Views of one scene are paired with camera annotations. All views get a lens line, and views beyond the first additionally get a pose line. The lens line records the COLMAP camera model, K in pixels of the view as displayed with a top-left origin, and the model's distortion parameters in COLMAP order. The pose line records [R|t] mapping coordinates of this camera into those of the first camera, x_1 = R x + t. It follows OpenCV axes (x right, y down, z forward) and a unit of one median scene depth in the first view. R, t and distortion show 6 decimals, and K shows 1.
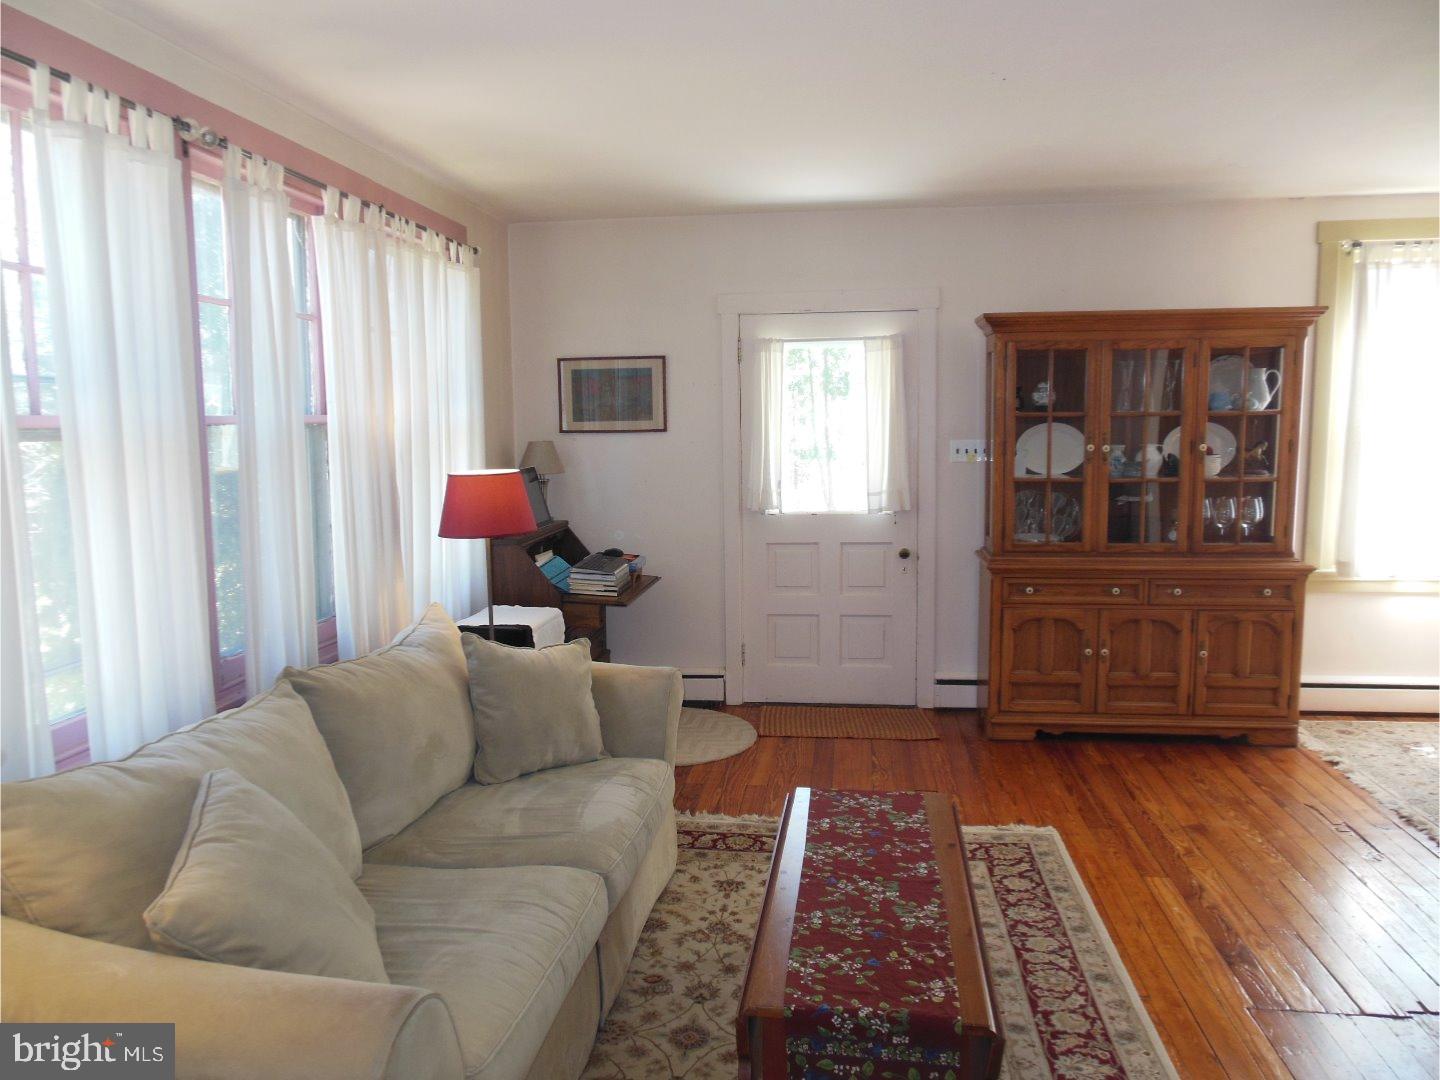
lens RADIAL K [[1091.9, 0, 714.0], [0, 1091.9, 539.5], [0, 0, 1]] dist [-0.066027, 0.093898]
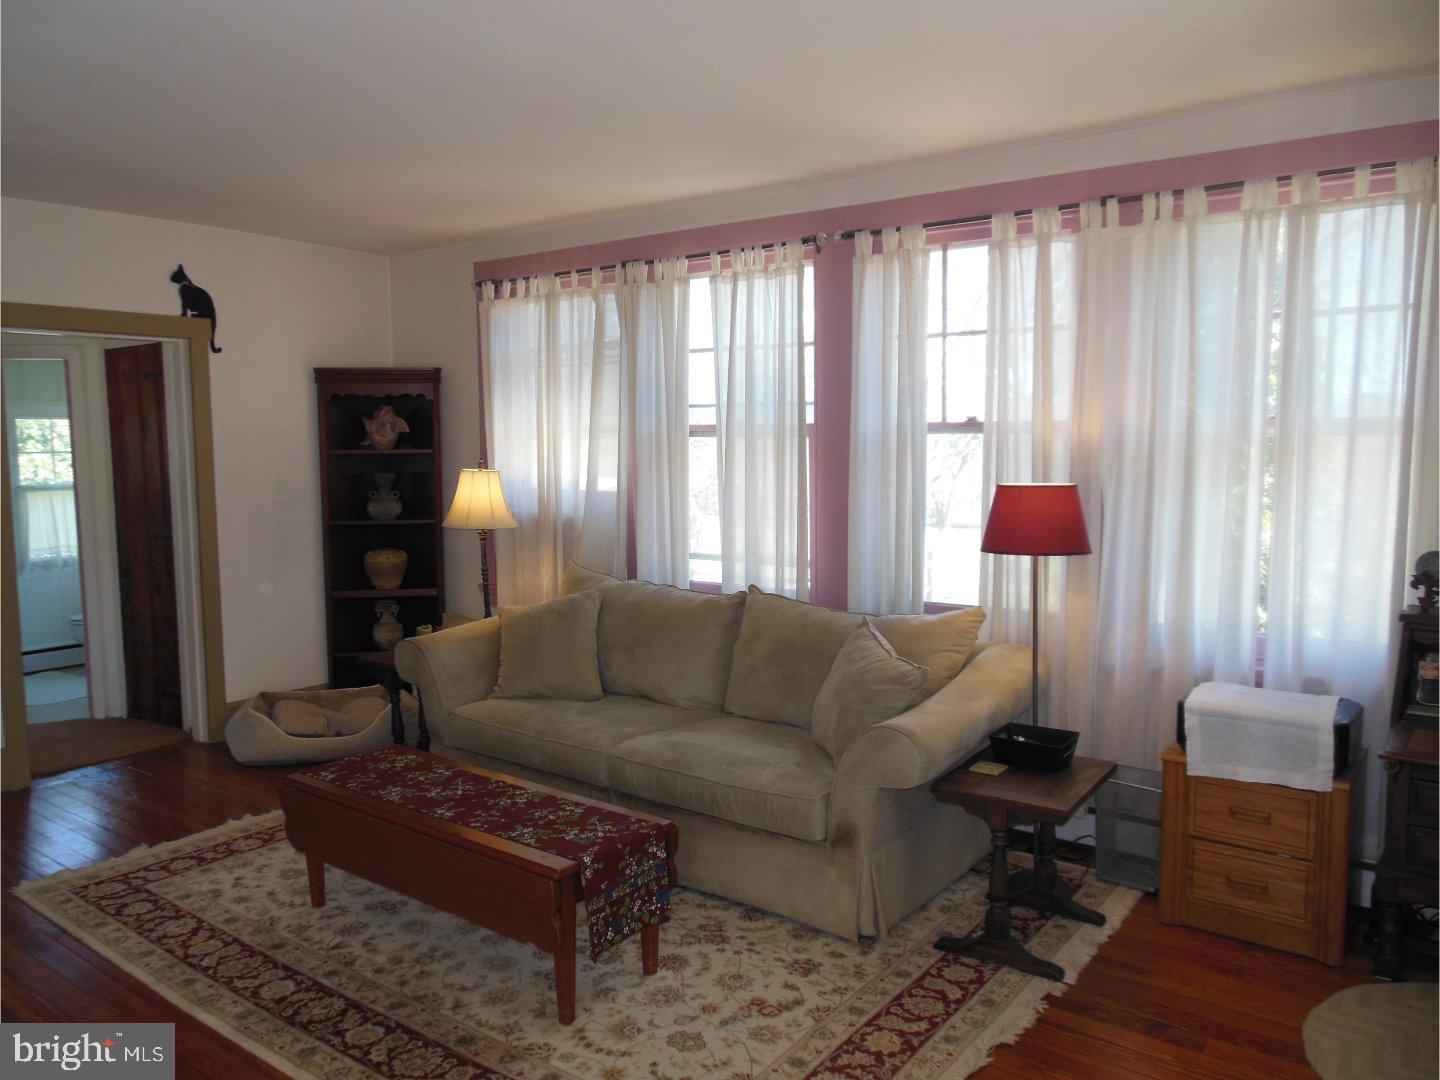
lens RADIAL K [[1091.9, 0, 711.1], [0, 1091.9, 541.5], [0, 0, 1]] dist [-0.066027, 0.093898]
pose [[-0.488702, 0.098596, -0.866862, 0.976713], [-0.086351, 0.983249, 0.160515, -0.187968], [0.868167, 0.153299, -0.472002, 1.649530]]
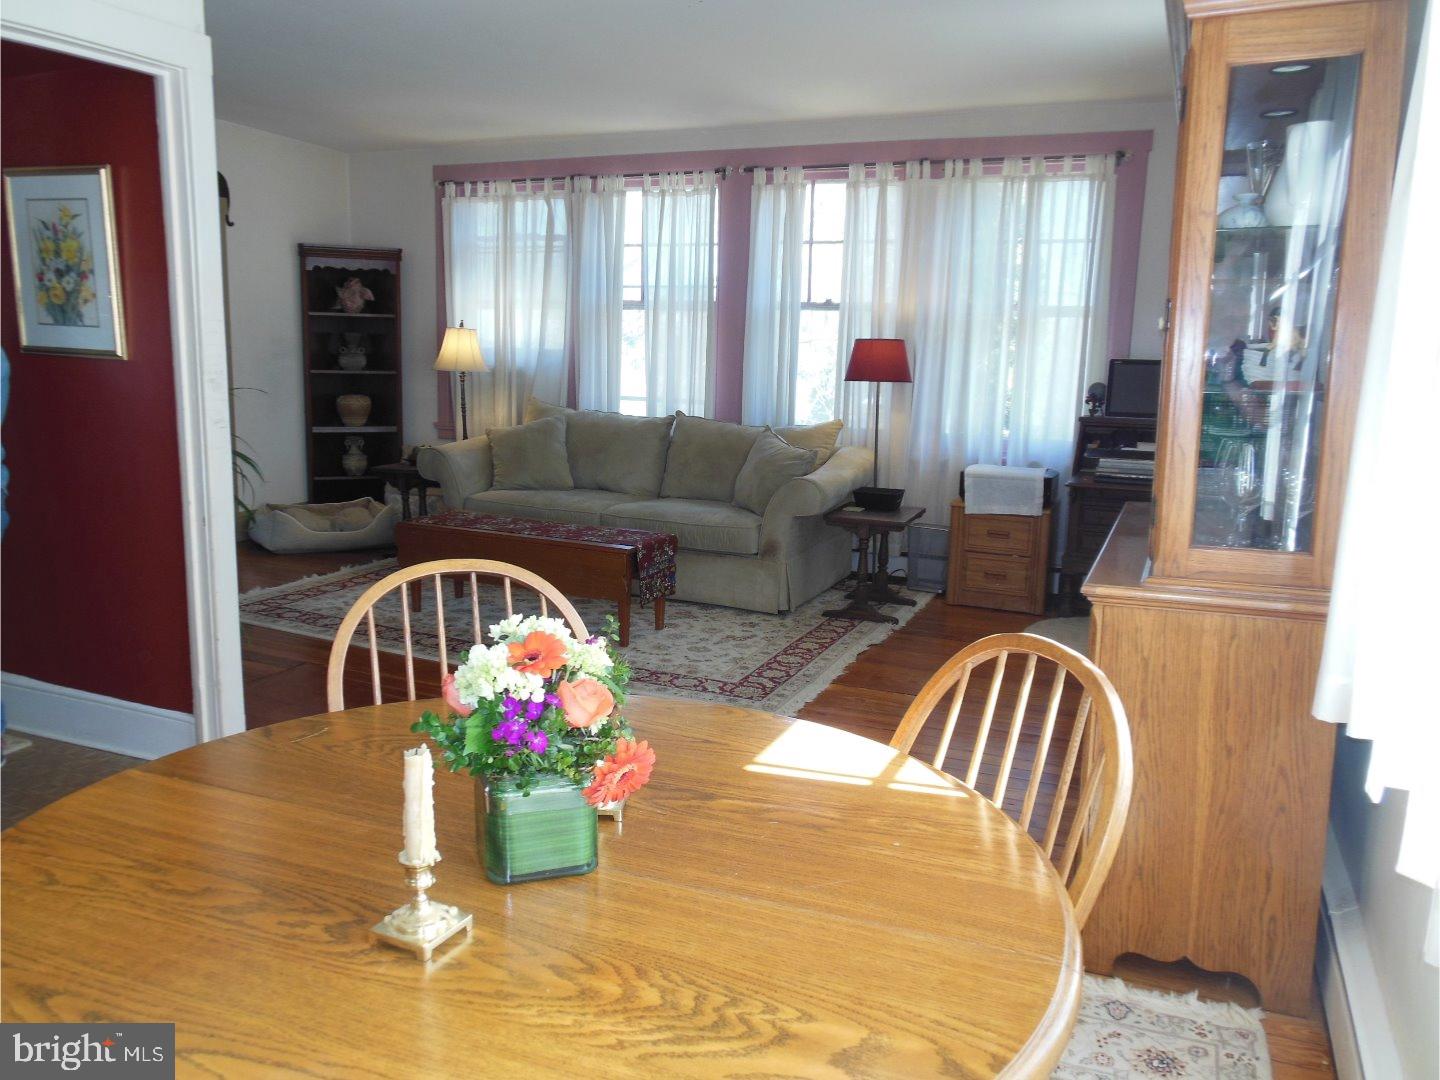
lens RADIAL K [[1091.9, 0, 718.1], [0, 1091.9, 536.1], [0, 0, 1]] dist [-0.066027, 0.093898]
pose [[-0.275301, 0.168037, -0.946559, 1.745070], [-0.132347, 0.968606, 0.210443, -0.116906], [0.952205, 0.183209, -0.244419, 1.648263]]
